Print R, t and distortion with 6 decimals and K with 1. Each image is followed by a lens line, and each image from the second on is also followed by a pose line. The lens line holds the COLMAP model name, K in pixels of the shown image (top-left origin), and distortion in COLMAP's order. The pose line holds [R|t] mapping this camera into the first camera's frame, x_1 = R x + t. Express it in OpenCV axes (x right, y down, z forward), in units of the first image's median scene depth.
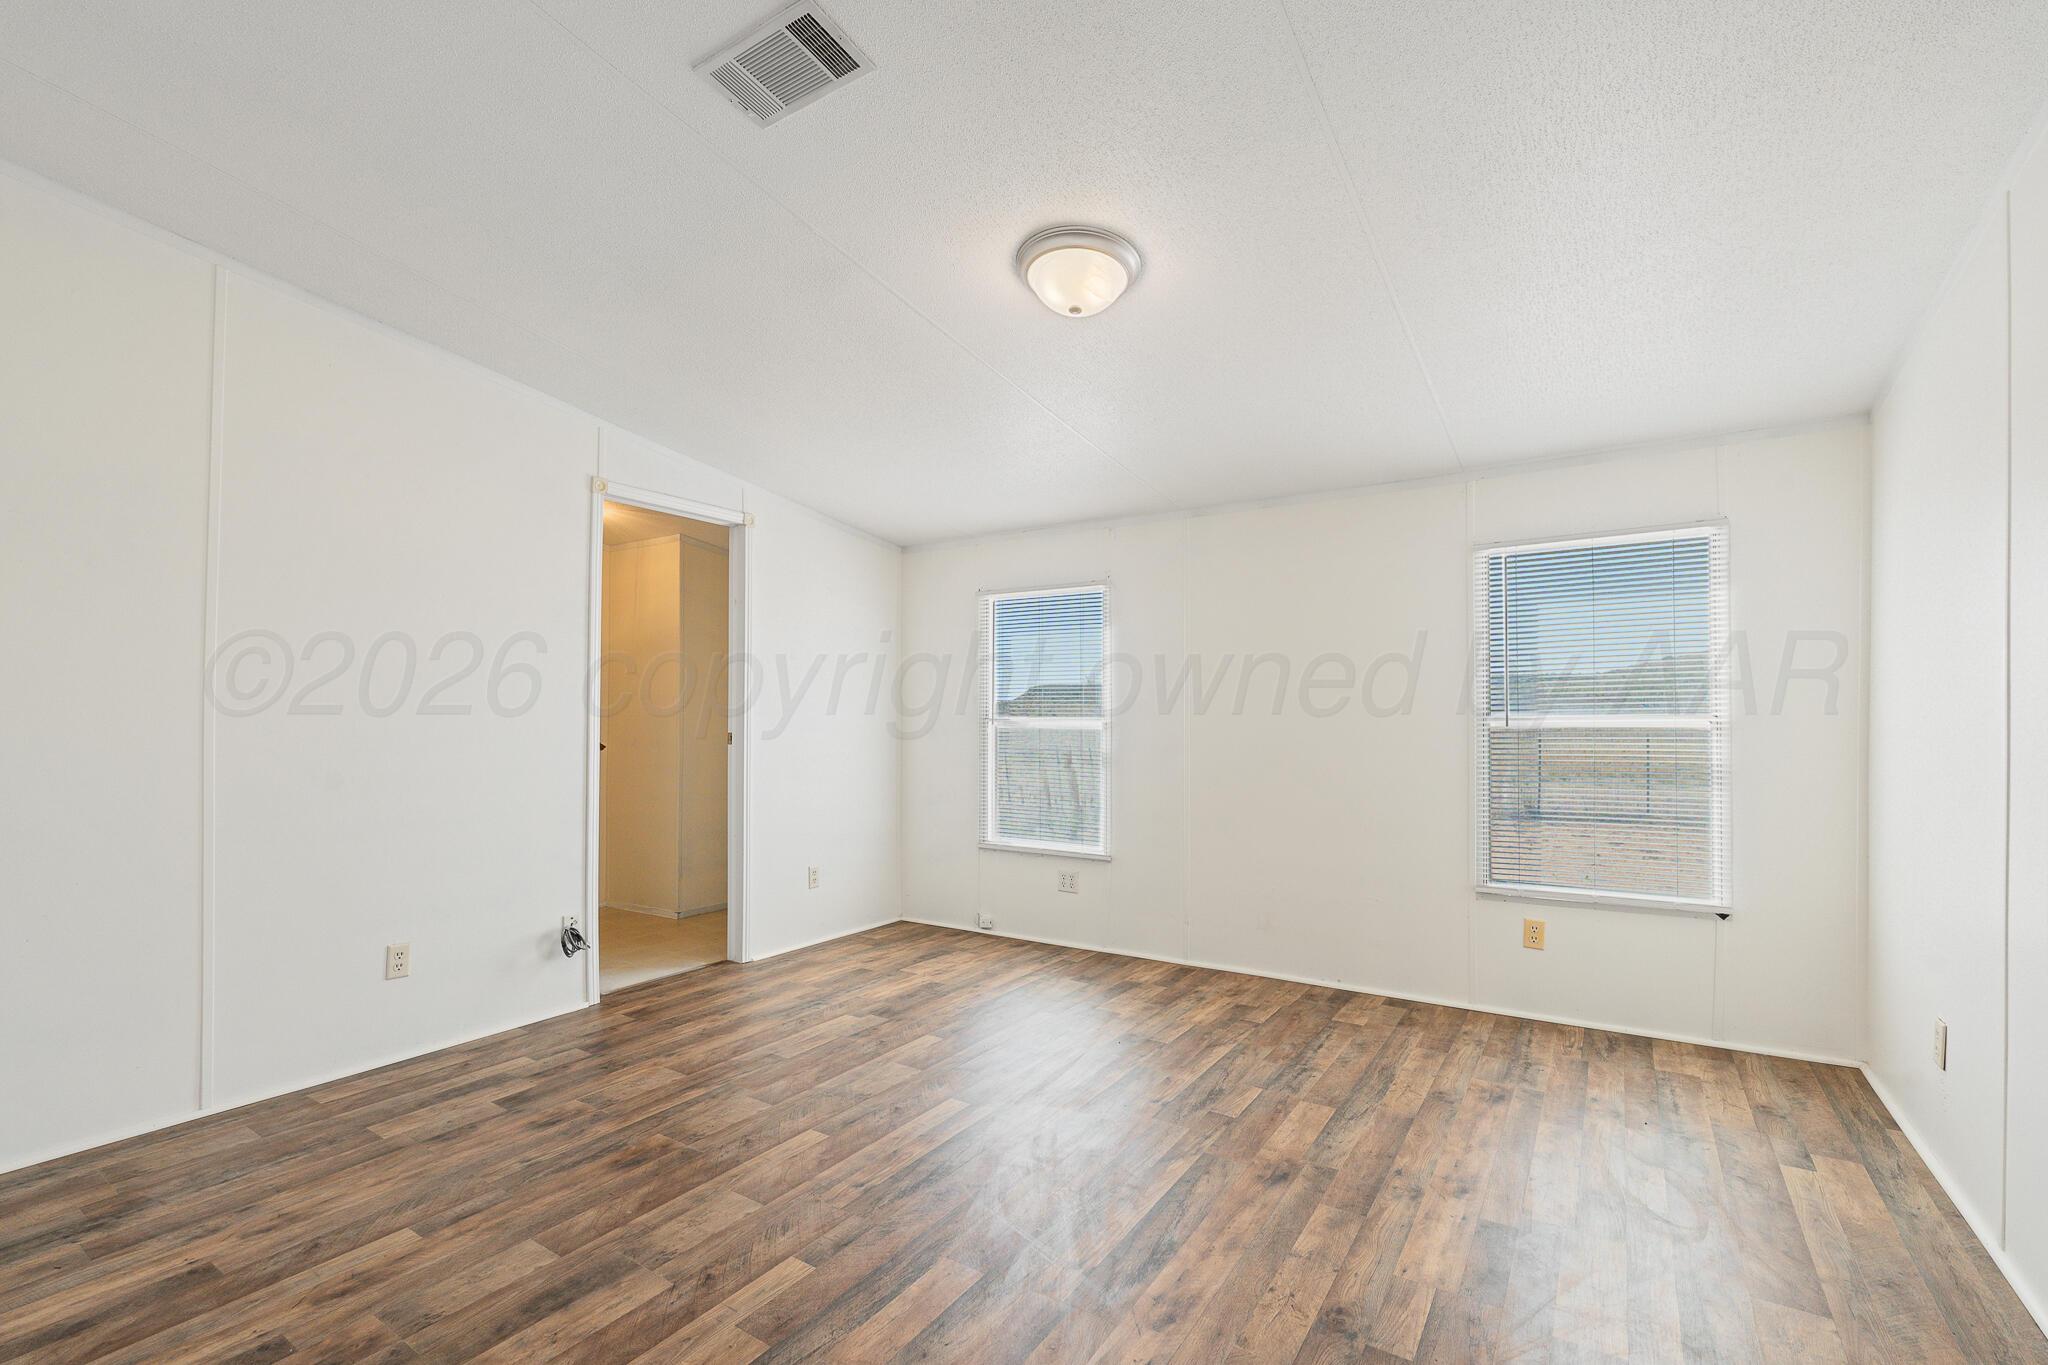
lens RADIAL K [[900.0, 0, 1037.8], [0, 900.0, 703.0], [0, 0, 1]] dist [-0.003587, 0.000980]
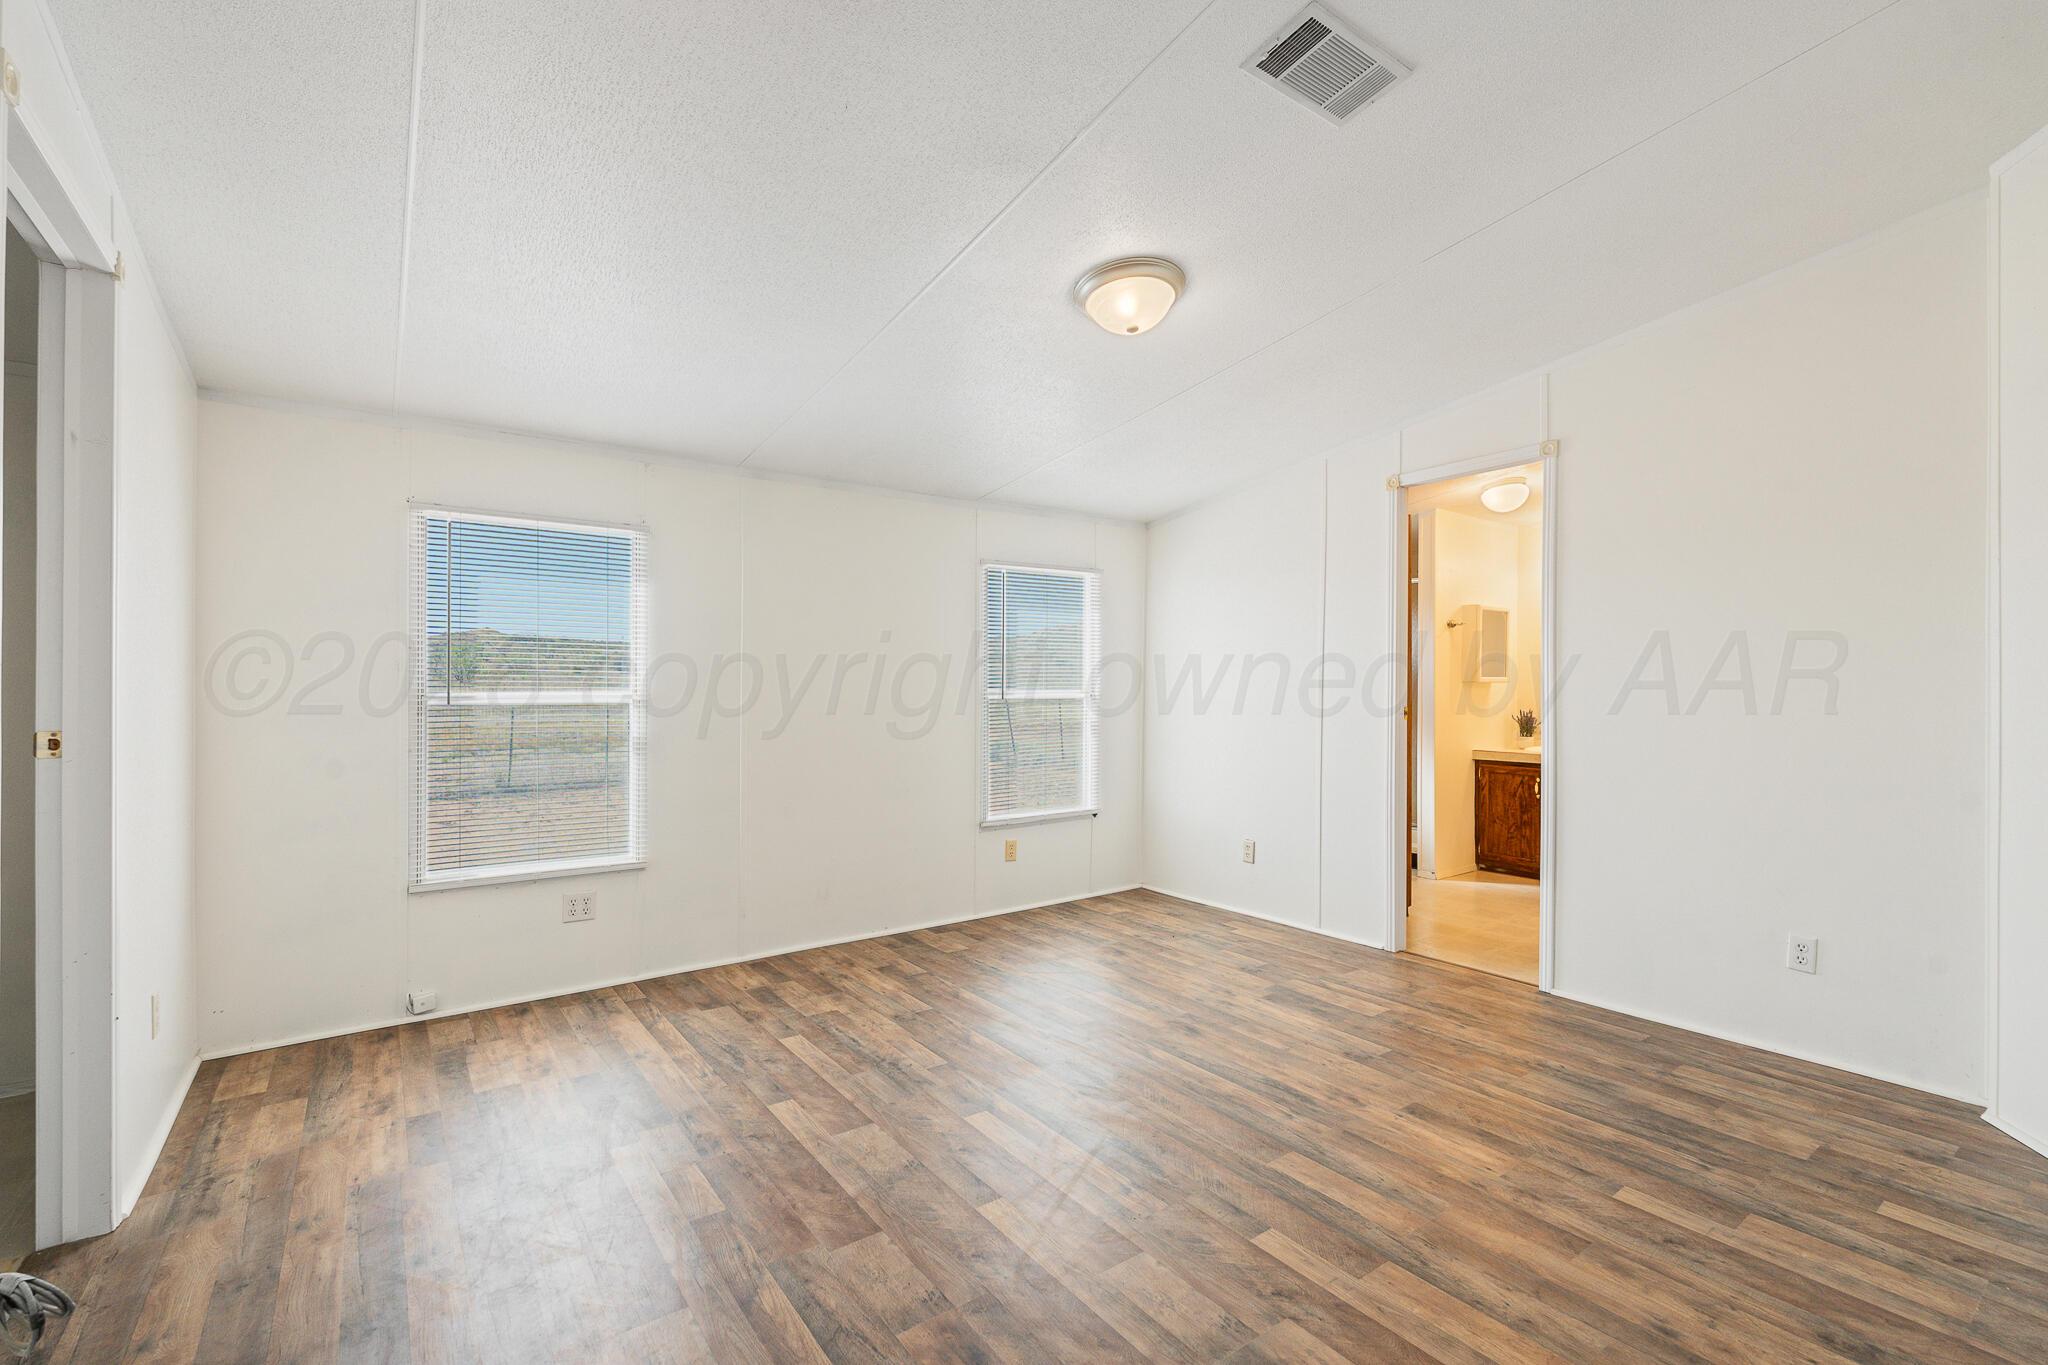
lens RADIAL K [[900.0, 0, 1016.2], [0, 900.0, 686.1], [0, 0, 1]] dist [-0.003587, 0.000980]
pose [[0.362969, 0.002912, 0.931797, -0.627869], [-0.012515, 0.999920, 0.001750, 0.004102], [-0.931717, -0.012296, 0.362976, 0.432688]]
